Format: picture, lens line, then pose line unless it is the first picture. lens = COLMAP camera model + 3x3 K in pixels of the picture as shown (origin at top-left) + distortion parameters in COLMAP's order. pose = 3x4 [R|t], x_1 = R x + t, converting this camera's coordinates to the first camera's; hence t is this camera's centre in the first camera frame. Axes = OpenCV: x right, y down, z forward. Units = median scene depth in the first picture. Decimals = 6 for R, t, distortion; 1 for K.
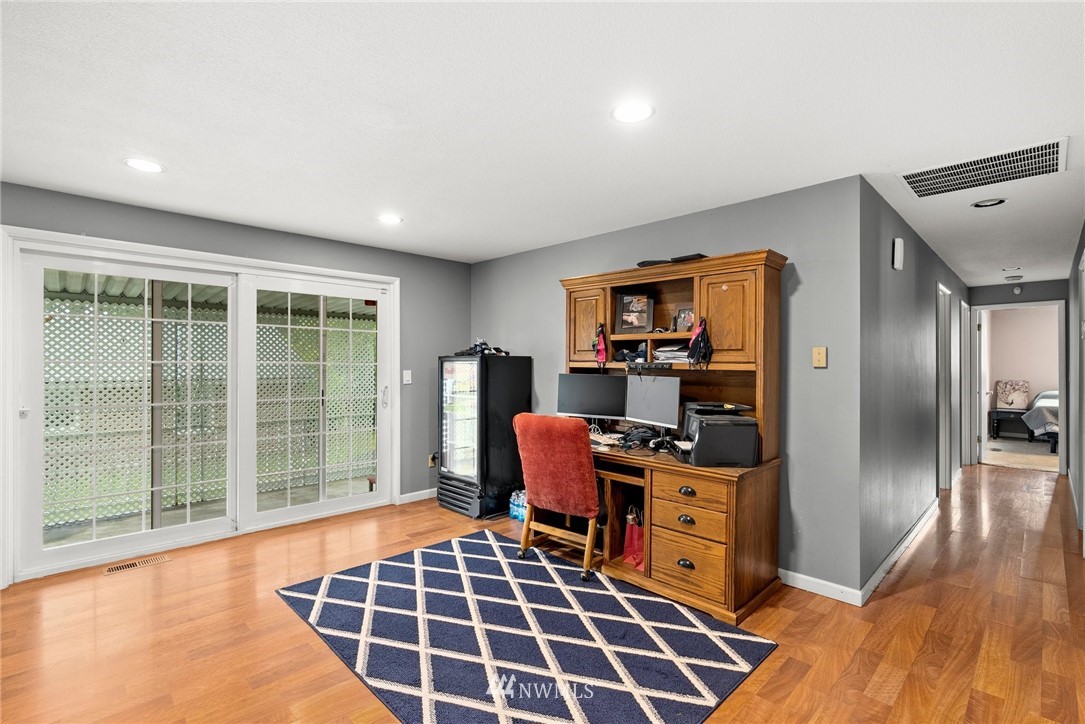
lens RADIAL K [[497.9, 0, 542.7], [0, 497.9, 362.6], [0, 0, 1]] dist [0.001879, 0.000125]
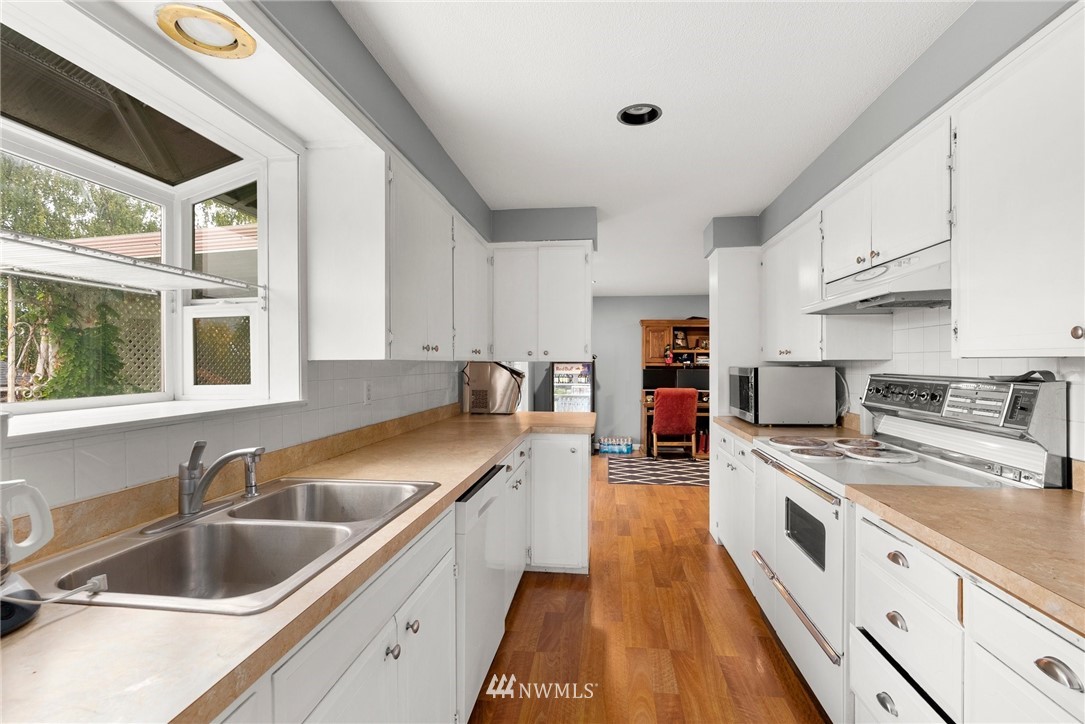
lens RADIAL K [[497.9, 0, 540.0], [0, 497.9, 362.9], [0, 0, 1]] dist [0.001879, 0.000125]
pose [[0.797667, -0.006152, 0.603067, -1.554620], [0.003332, 0.999978, 0.005793, -0.015593], [-0.603090, -0.002611, 0.797669, -0.320265]]
